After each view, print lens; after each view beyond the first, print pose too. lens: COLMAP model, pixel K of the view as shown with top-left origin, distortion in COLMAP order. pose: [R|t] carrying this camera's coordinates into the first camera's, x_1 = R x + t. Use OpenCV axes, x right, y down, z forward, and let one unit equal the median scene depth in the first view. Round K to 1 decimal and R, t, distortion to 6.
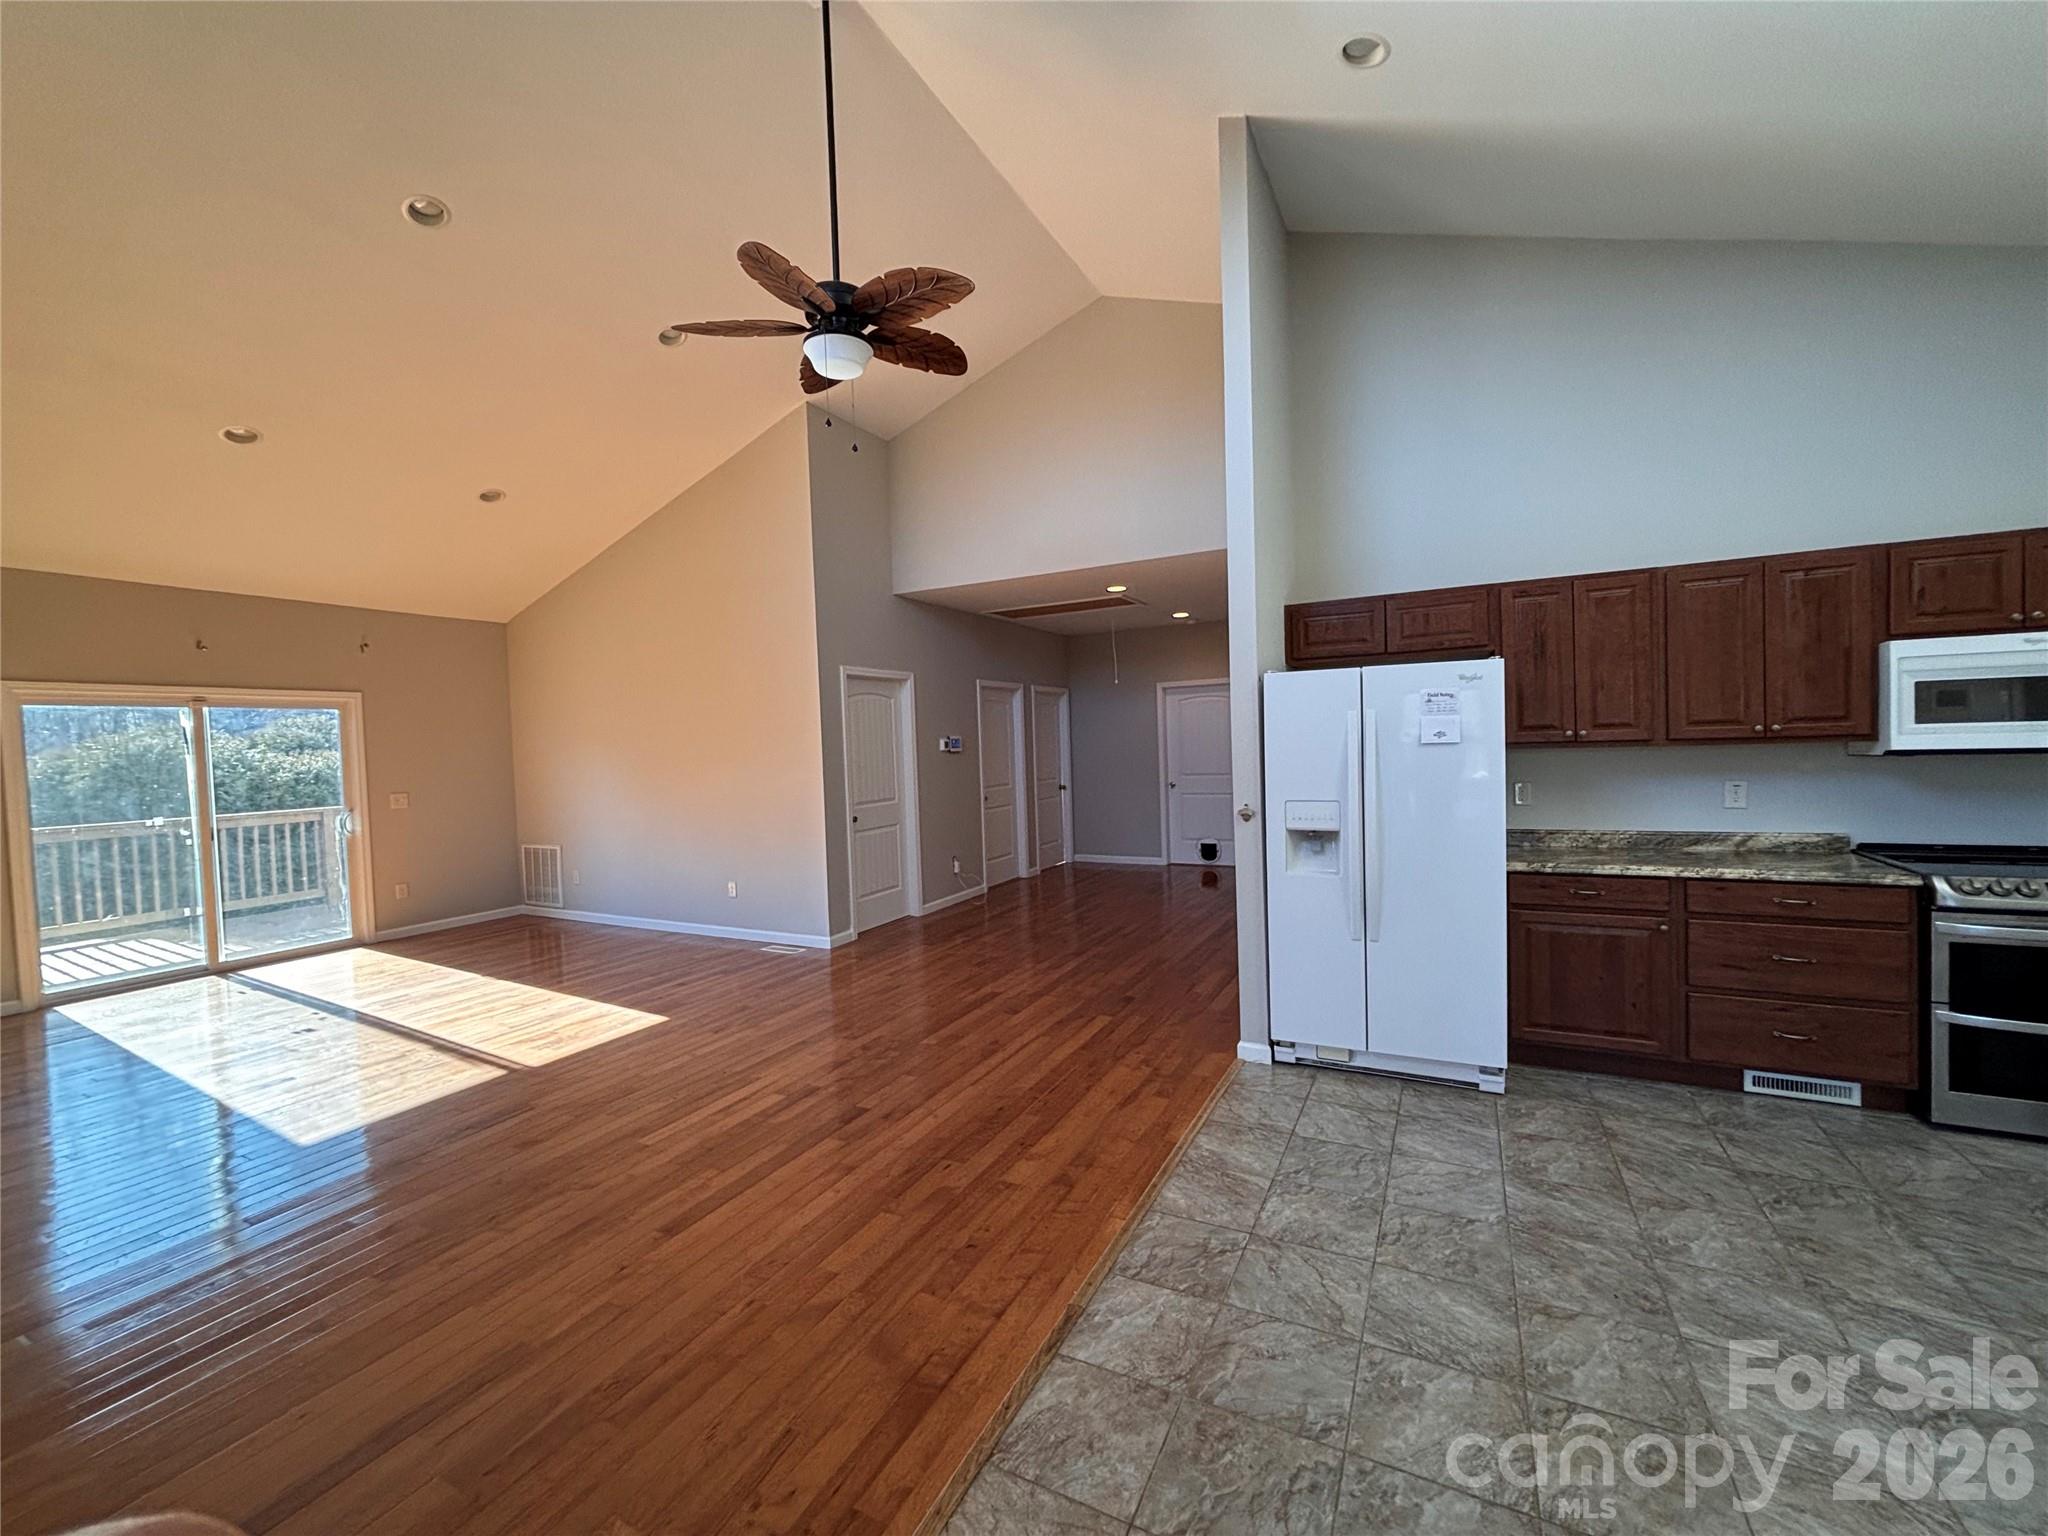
lens RADIAL K [[831.8, 0, 1025.6], [0, 831.8, 767.3], [0, 0, 1]] dist [-0.003011, -0.000458]
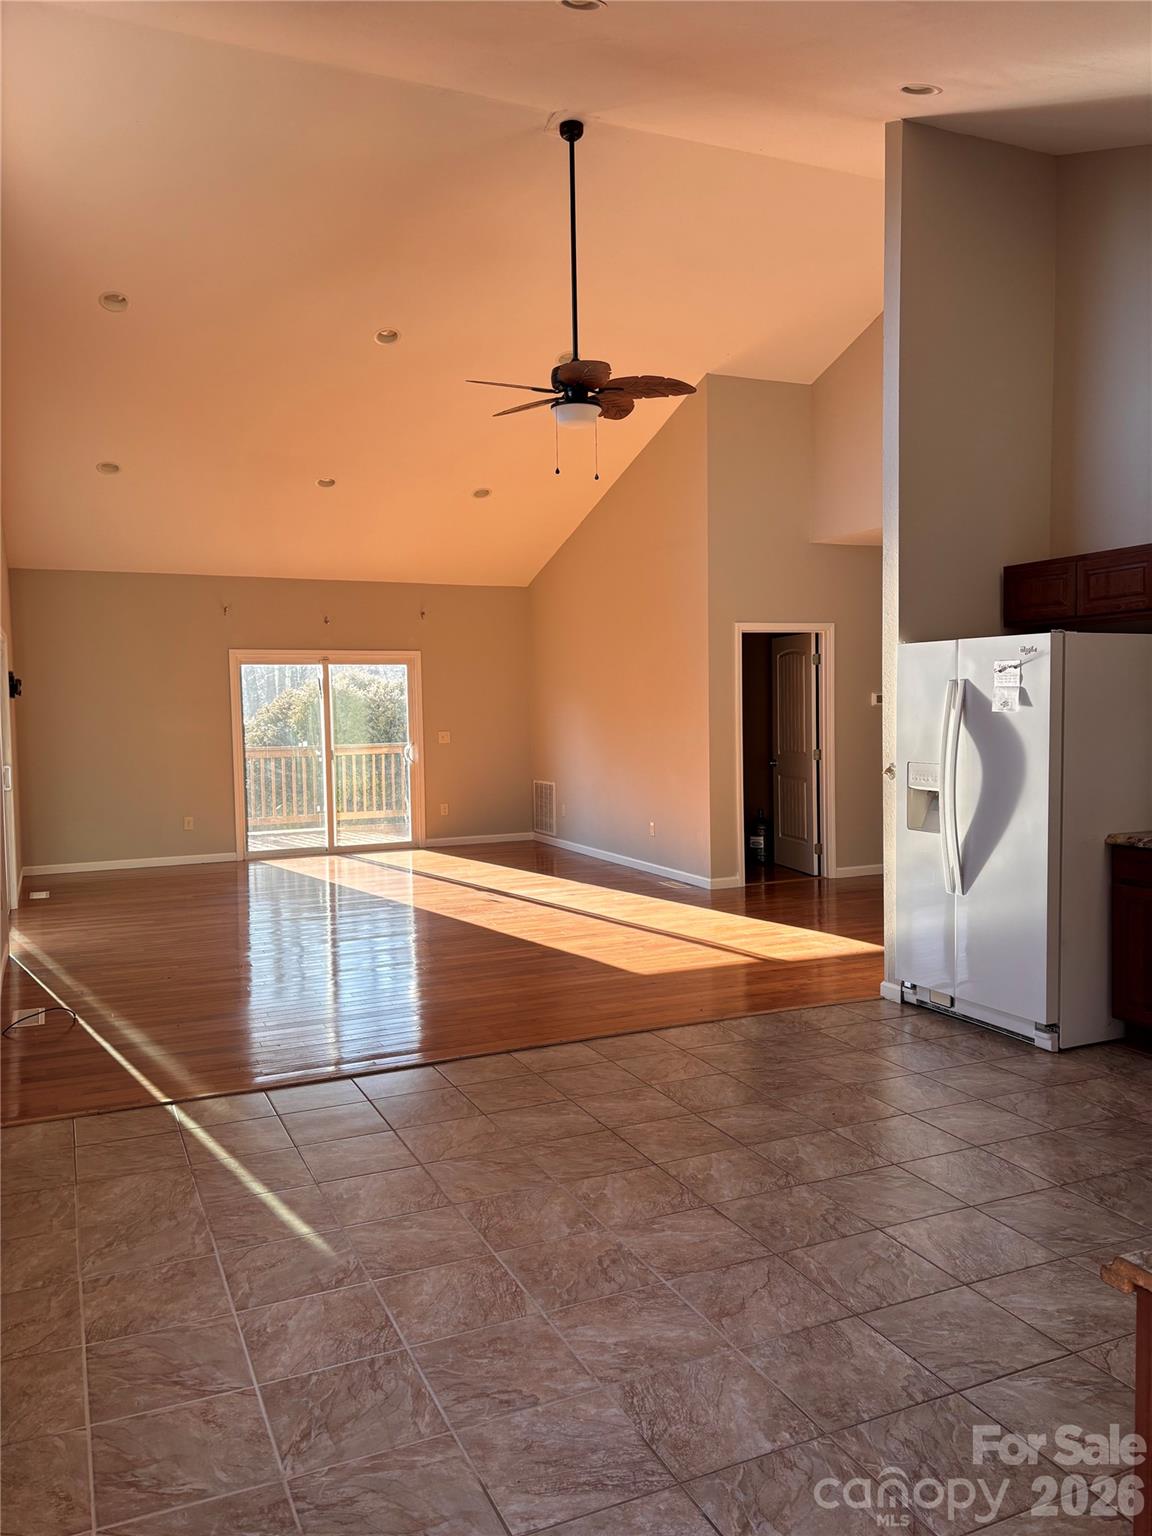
lens RADIAL K [[1154.1, 0, 576.0], [0, 1154.1, 768.0], [0, 0, 1]] dist [-0.001494, -0.000958]
pose [[0.786324, 0.055581, -0.615308, 0.992546], [-0.028936, 0.998165, 0.053187, -0.021835], [0.617136, -0.024018, 0.786490, -0.505759]]
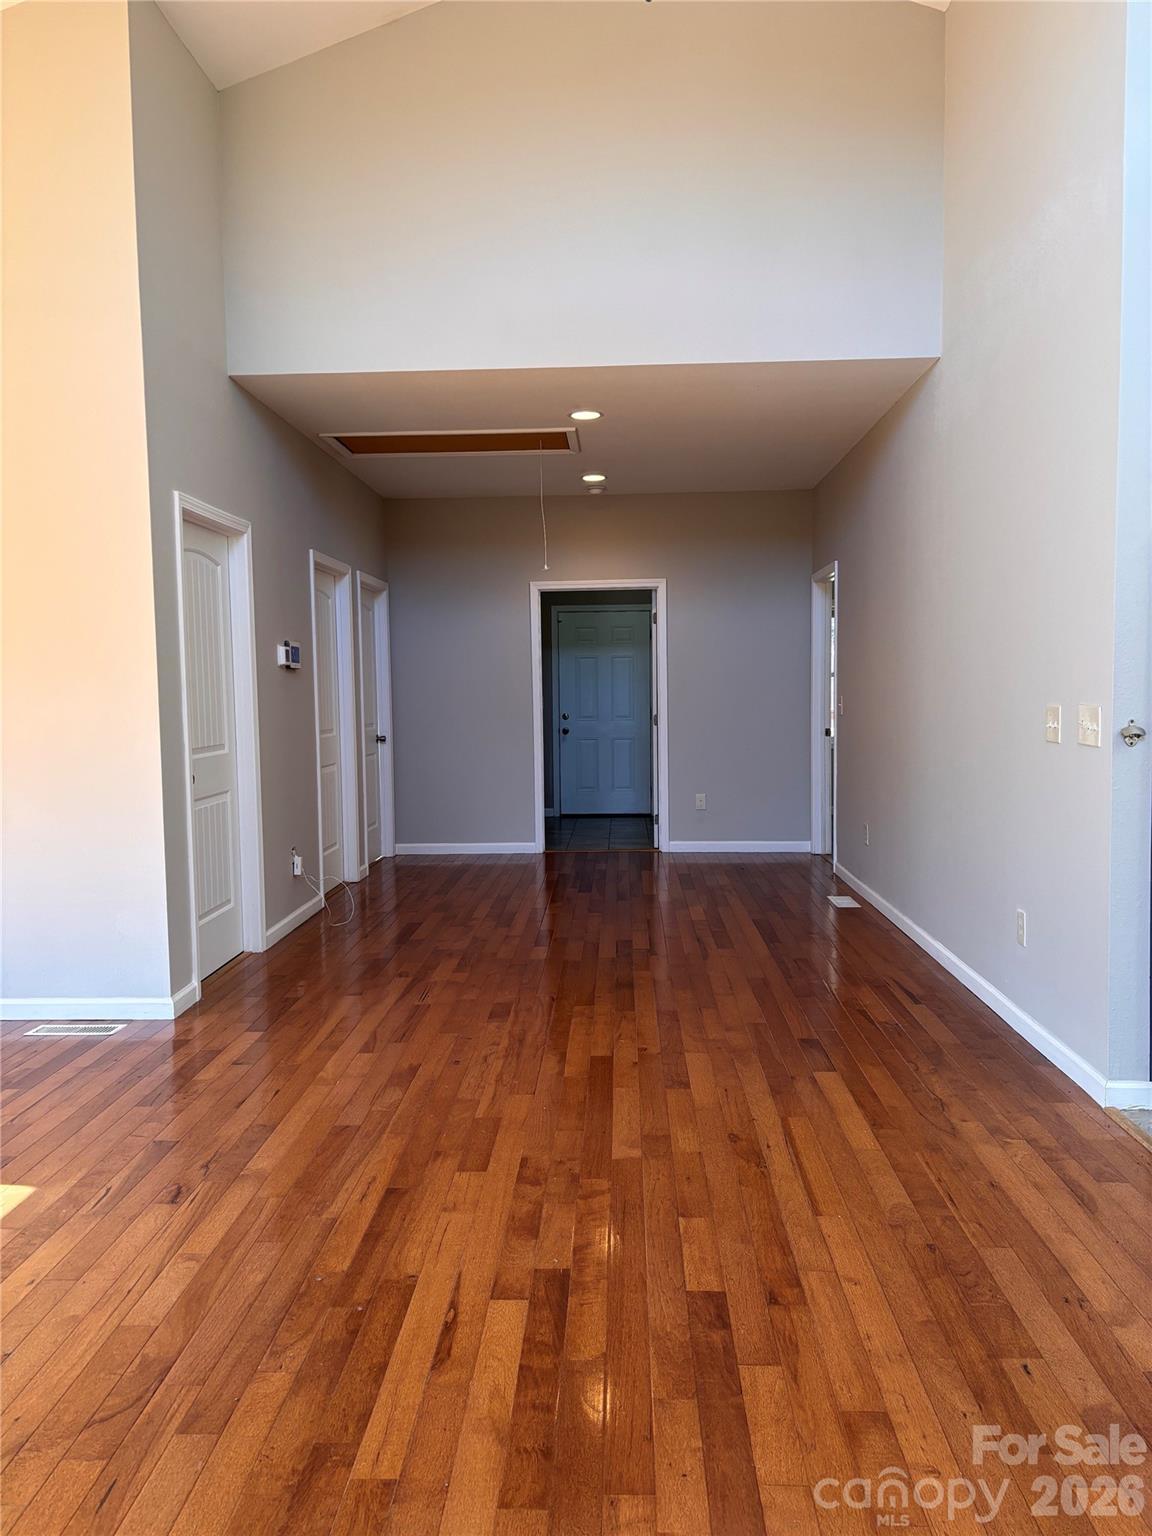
lens RADIAL K [[1154.1, 0, 576.0], [0, 1154.1, 768.0], [0, 0, 1]] dist [-0.001494, -0.000958]
pose [[0.906875, -0.007162, 0.421338, -0.582007], [-0.004754, 0.999618, 0.027225, 0.067481], [-0.421372, -0.026693, 0.906495, 0.408100]]
